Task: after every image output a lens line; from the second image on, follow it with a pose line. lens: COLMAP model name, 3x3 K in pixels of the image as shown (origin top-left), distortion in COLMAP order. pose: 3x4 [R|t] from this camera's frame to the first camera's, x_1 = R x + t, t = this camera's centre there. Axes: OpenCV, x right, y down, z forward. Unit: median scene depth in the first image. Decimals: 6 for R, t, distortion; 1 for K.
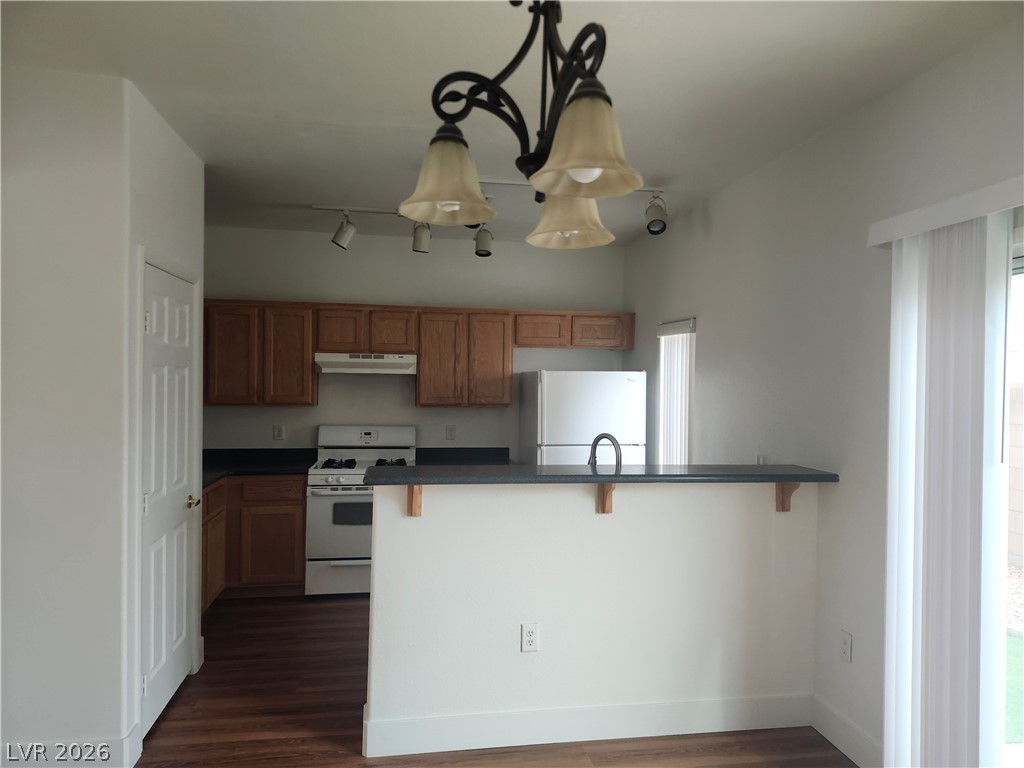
lens RADIAL K [[704.3, 0, 512.0], [0, 704.3, 384.0], [0, 0, 1]] dist [0.079646, -0.098852]
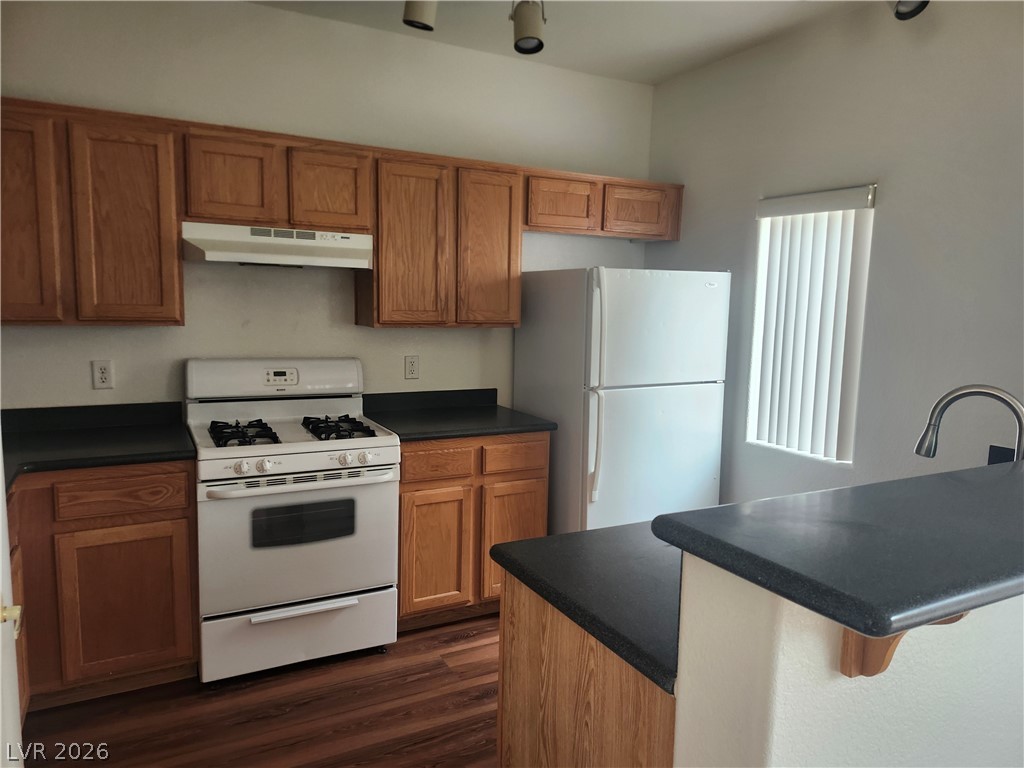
lens RADIAL K [[704.3, 0, 512.0], [0, 704.3, 384.0], [0, 0, 1]] dist [0.079646, -0.098852]
pose [[0.948683, -0.028515, 0.314939, -0.212681], [-0.009809, 0.992794, 0.119433, 0.008679], [-0.316075, -0.116394, 0.941567, 0.411533]]
